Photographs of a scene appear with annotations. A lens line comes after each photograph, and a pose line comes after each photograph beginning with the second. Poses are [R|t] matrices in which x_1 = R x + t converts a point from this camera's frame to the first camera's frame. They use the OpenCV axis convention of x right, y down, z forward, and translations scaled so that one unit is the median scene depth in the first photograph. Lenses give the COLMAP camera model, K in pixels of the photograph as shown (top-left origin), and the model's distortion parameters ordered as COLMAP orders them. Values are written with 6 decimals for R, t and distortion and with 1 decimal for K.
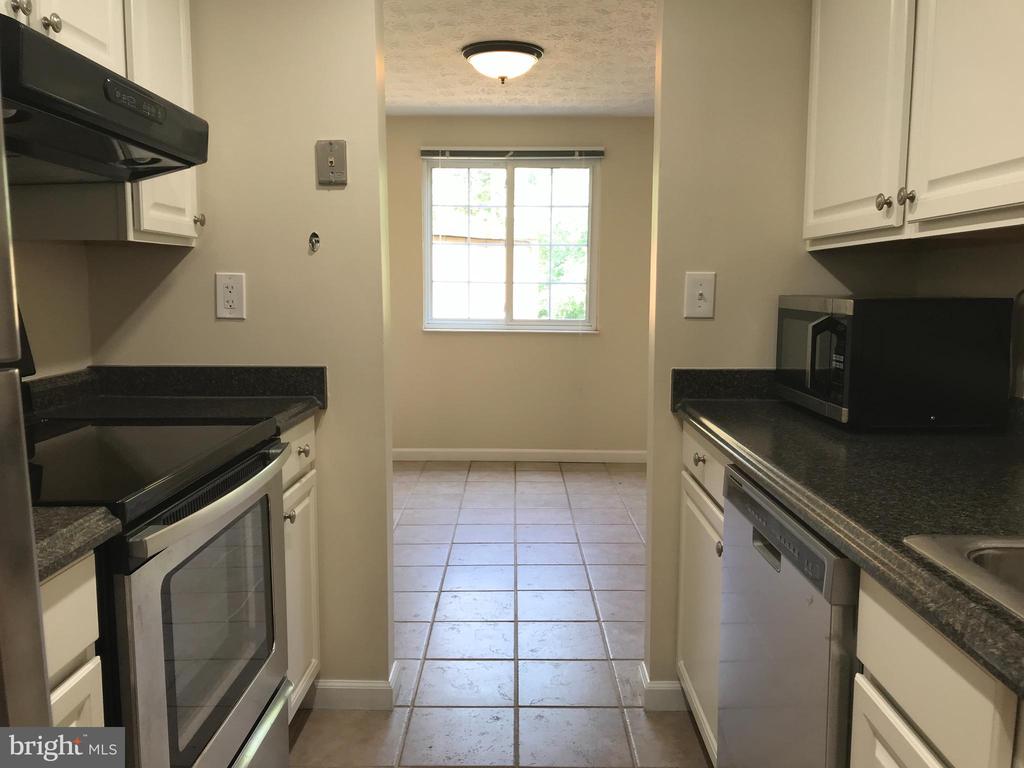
lens RADIAL K [[840.8, 0, 508.6], [0, 840.8, 387.5], [0, 0, 1]] dist [0.035429, -0.029260]
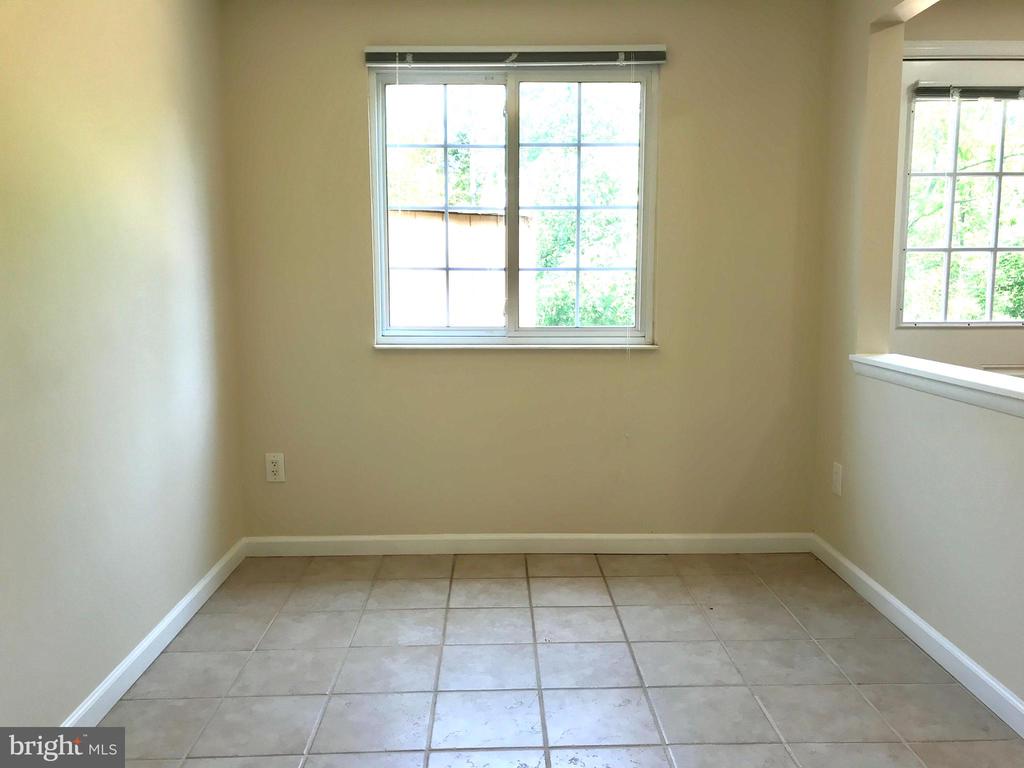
lens RADIAL K [[840.8, 0, 522.0], [0, 840.8, 380.9], [0, 0, 1]] dist [0.035429, -0.029260]
pose [[0.999567, -0.014111, 0.025820, -0.020019], [0.014121, 0.999900, -0.000199, -0.084744], [-0.025815, 0.000563, 0.999667, 0.766626]]
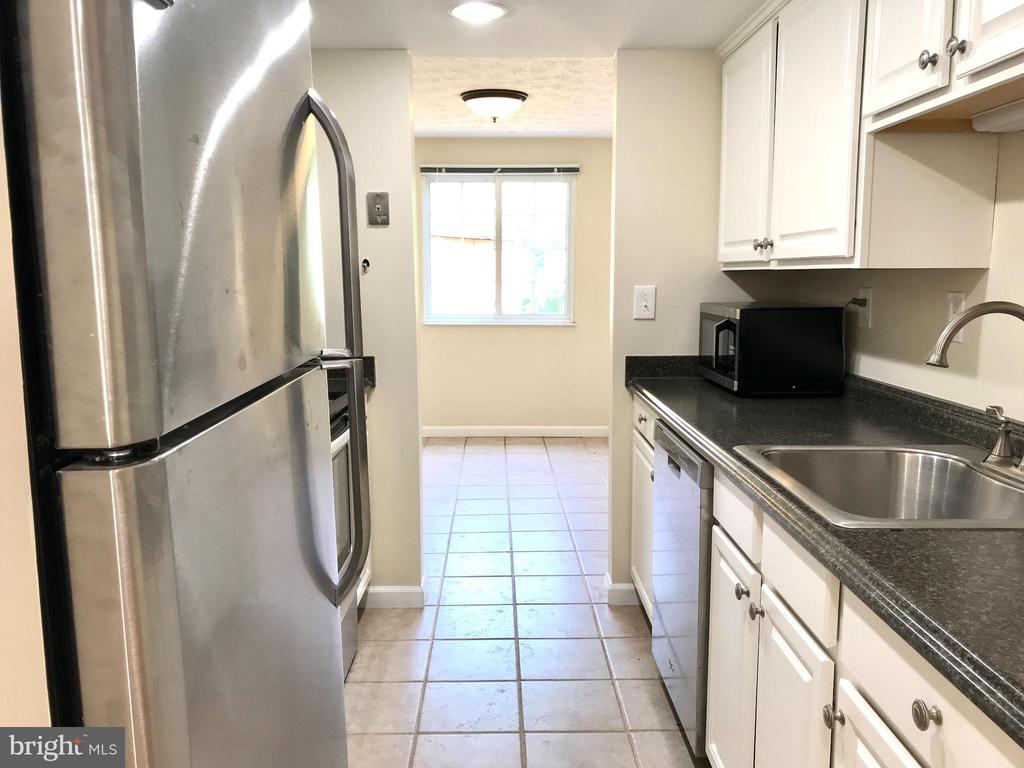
lens RADIAL K [[840.8, 0, 506.8], [0, 840.8, 383.0], [0, 0, 1]] dist [0.035429, -0.029260]
pose [[0.999747, -0.008778, 0.020733, -0.025028], [0.008573, 0.999914, 0.009958, 0.005662], [-0.020819, -0.009777, 0.999735, -0.312444]]
